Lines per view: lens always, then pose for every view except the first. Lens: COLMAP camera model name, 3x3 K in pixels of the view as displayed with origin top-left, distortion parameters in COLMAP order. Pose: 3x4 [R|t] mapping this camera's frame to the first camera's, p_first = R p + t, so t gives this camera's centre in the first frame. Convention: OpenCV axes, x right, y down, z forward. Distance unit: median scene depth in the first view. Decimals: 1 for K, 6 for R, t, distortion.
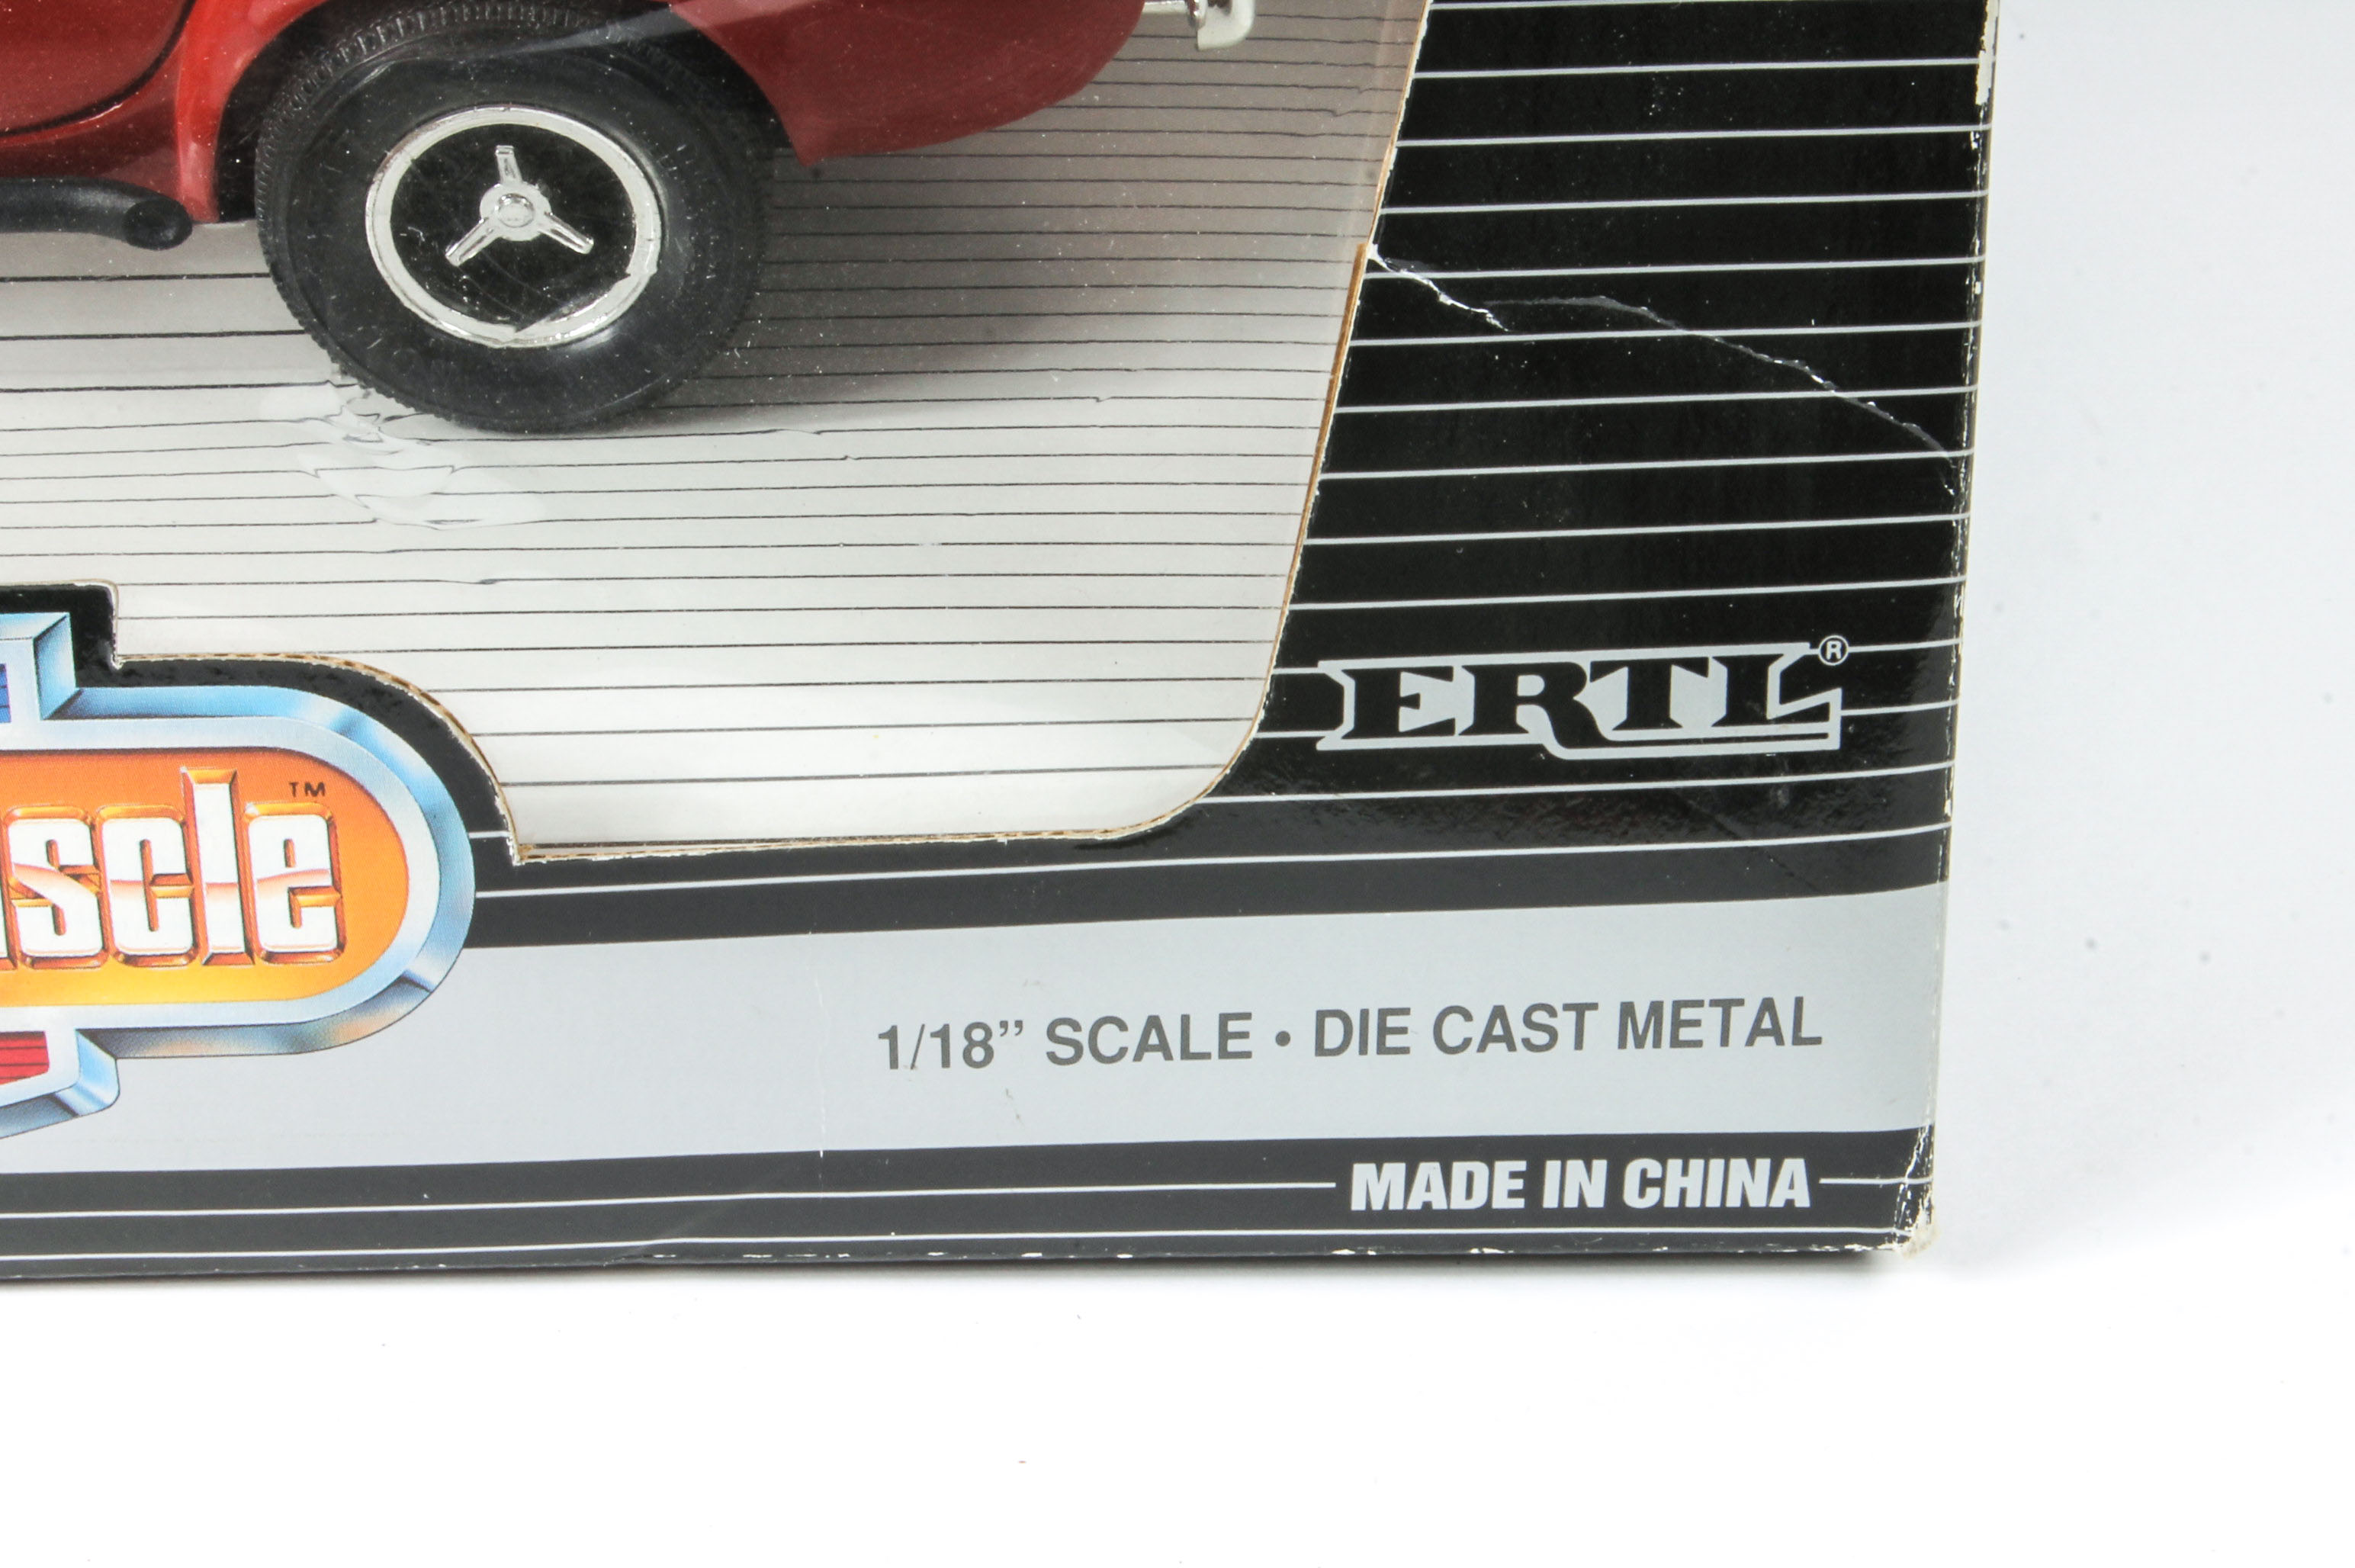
lens RADIAL K [[5751.1, 0, 1162.3], [0, 5751.1, 802.9], [0, 0, 1]] dist [0.124327, 0.000000]
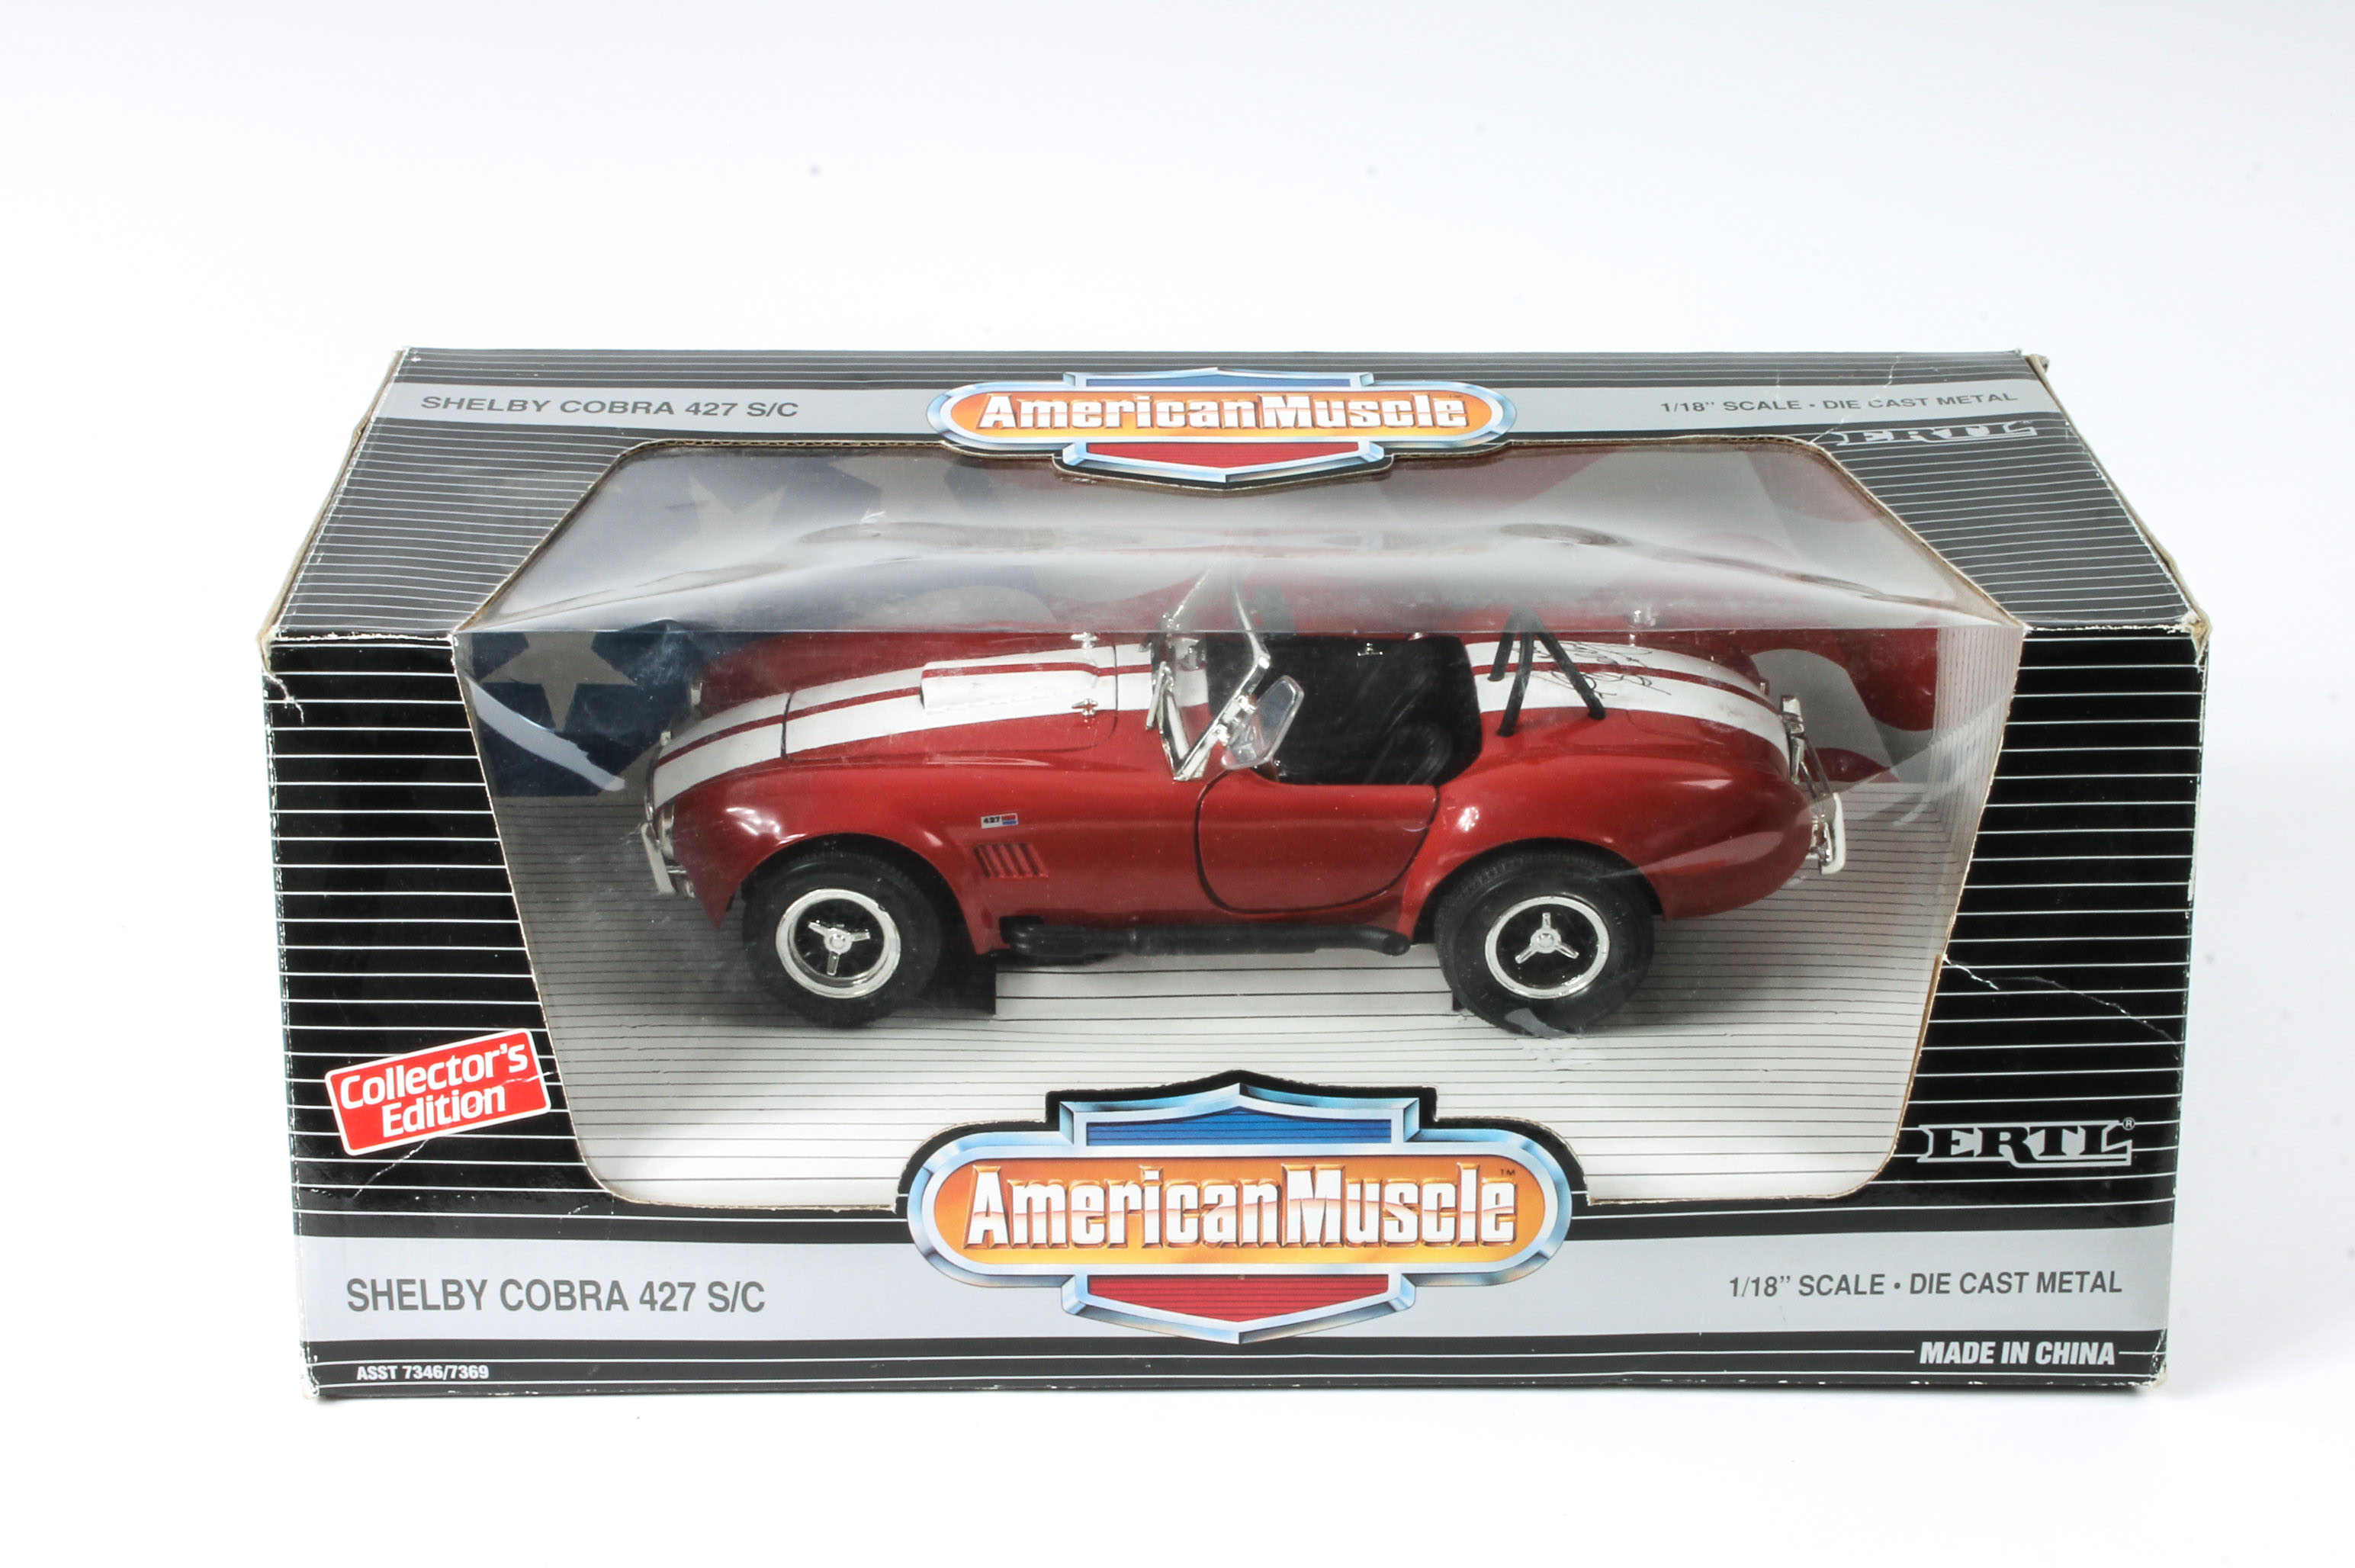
lens RADIAL K [[4200.1, 0, 1154.8], [0, 4200.1, 777.4], [0, 0, 1]] dist [0.011260, 0.000000]
pose [[0.999824, 0.008495, -0.016701, -0.260819], [-0.010907, 0.988618, -0.150052, 0.097745], [0.015236, 0.150208, 0.988537, -0.763557]]
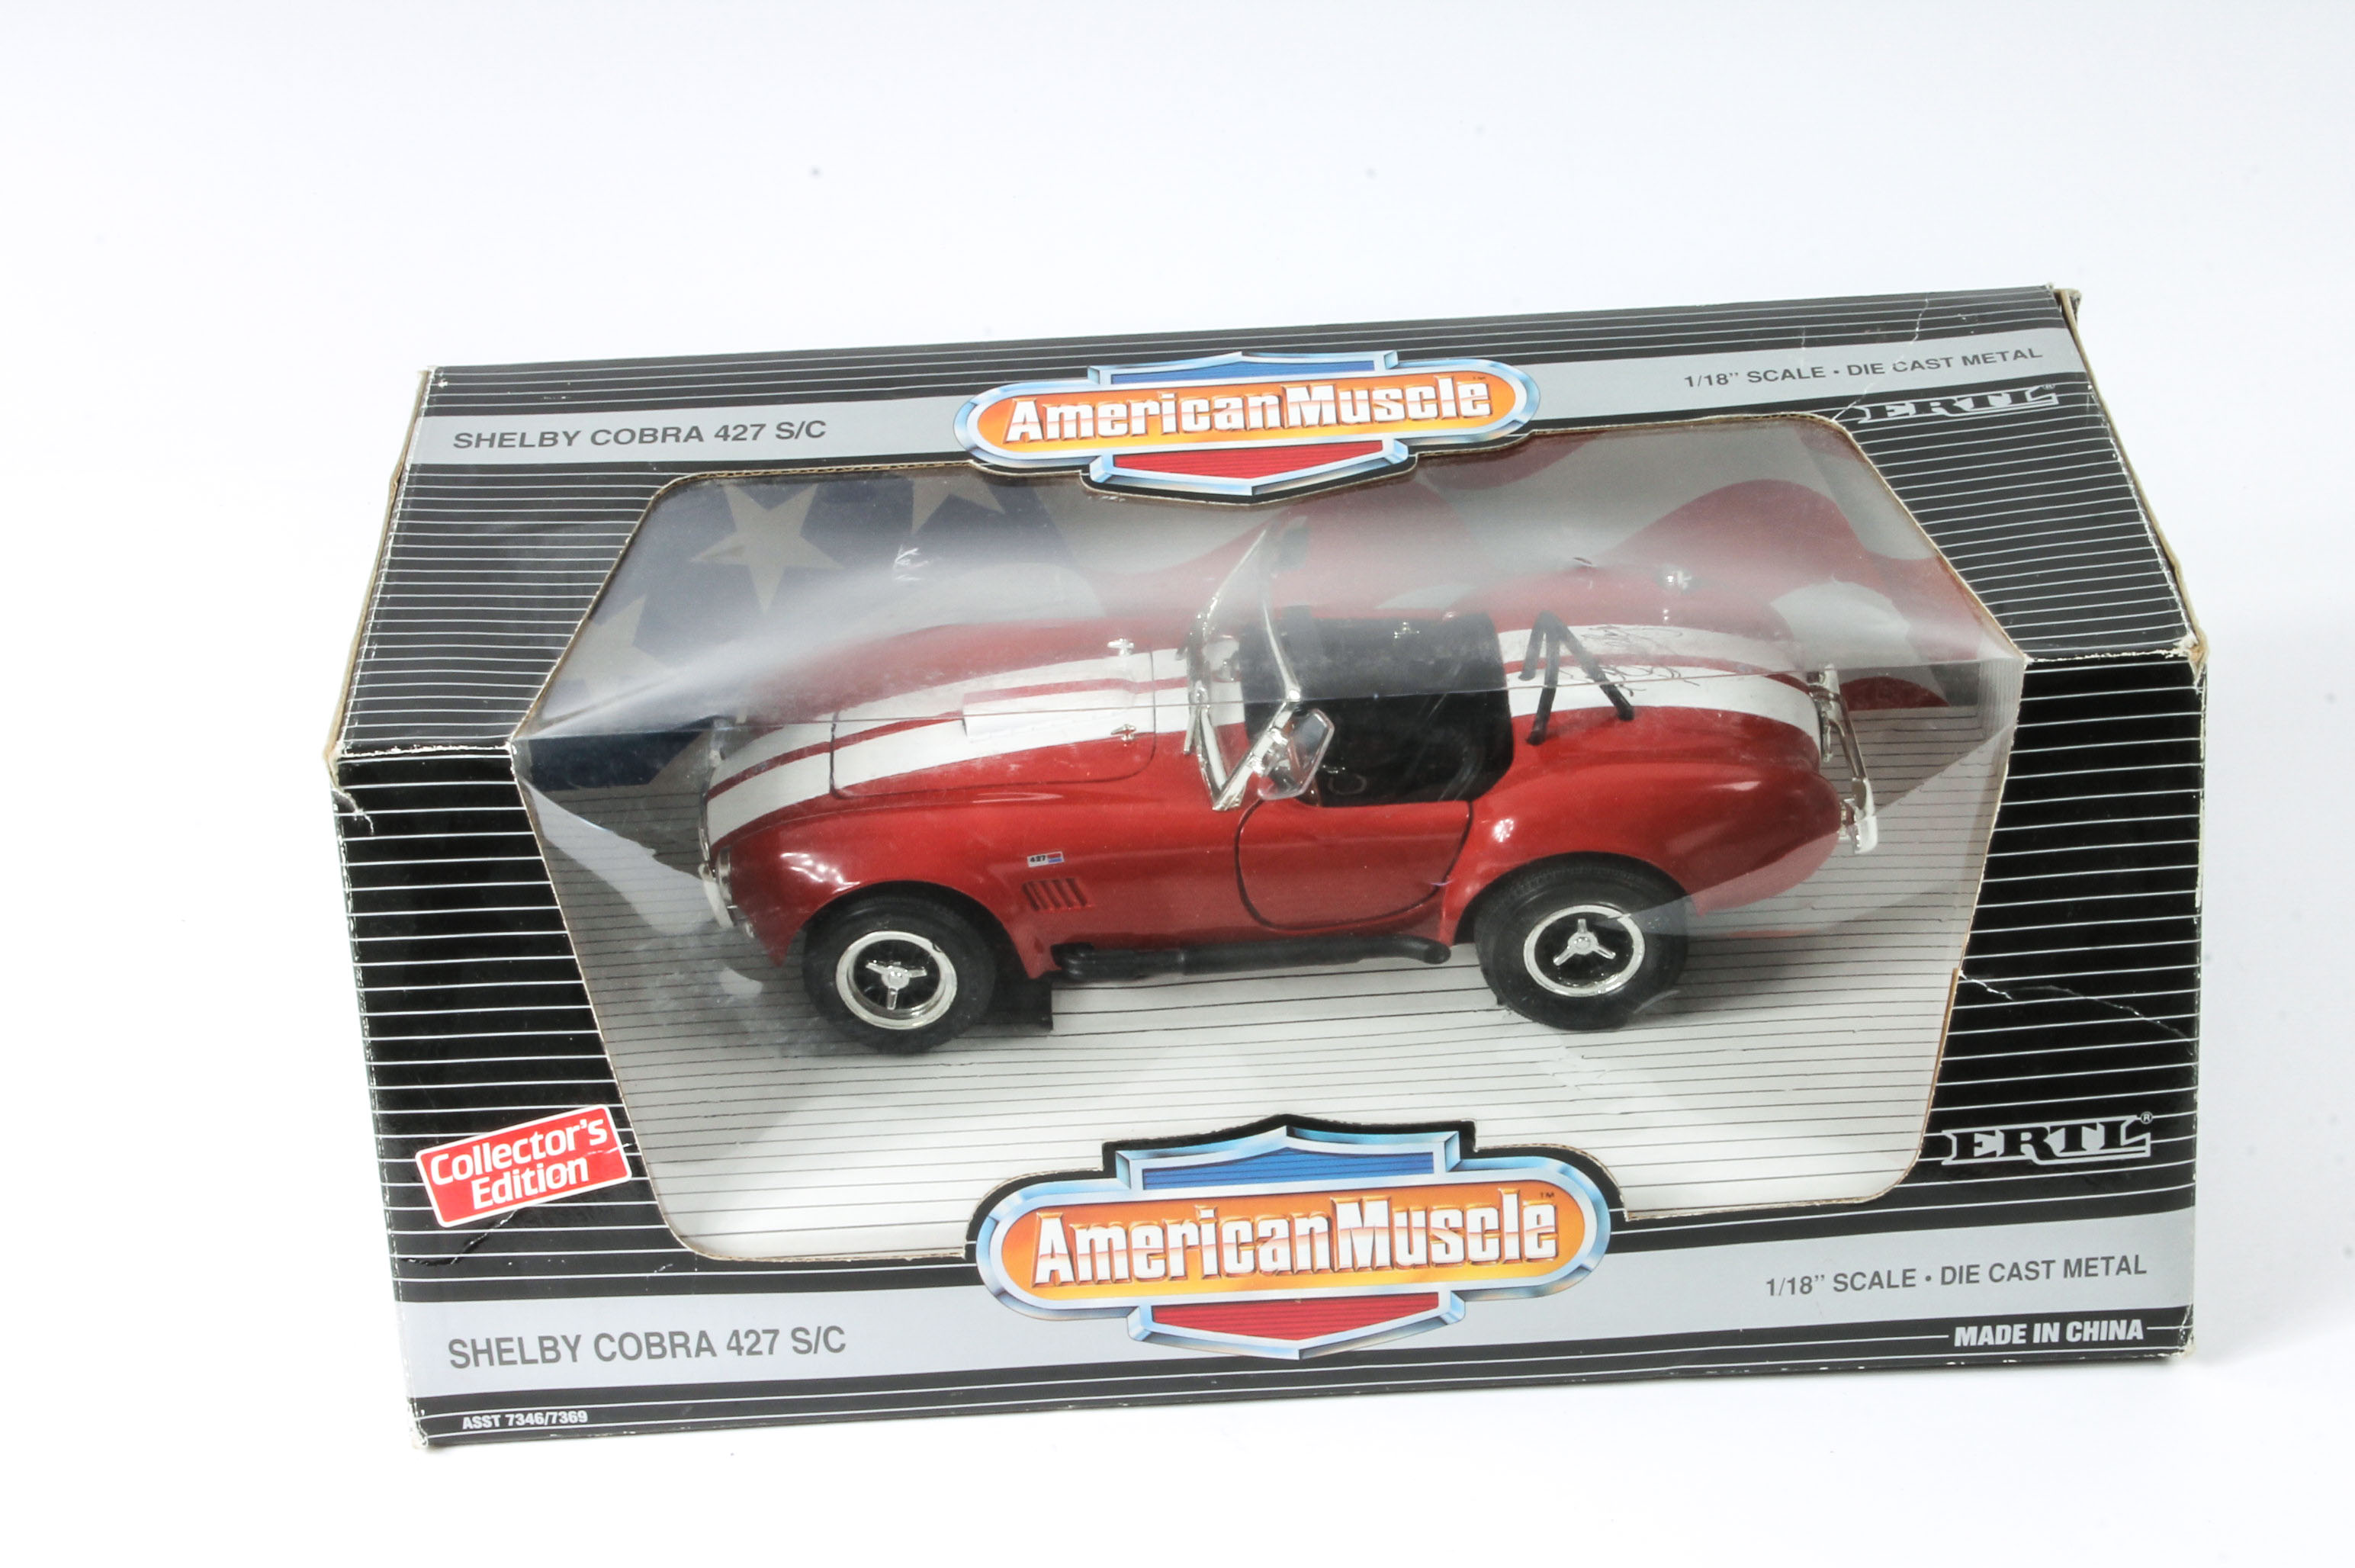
lens RADIAL K [[5016.0, 0, 1145.9], [0, 5016.0, 783.8], [0, 0, 1]] dist [0.054253, 0.000000]
pose [[0.998299, -0.037425, -0.044713, -0.212393], [0.036029, 0.998850, -0.031638, -0.116555], [0.045846, 0.029973, 0.998499, -1.195412]]
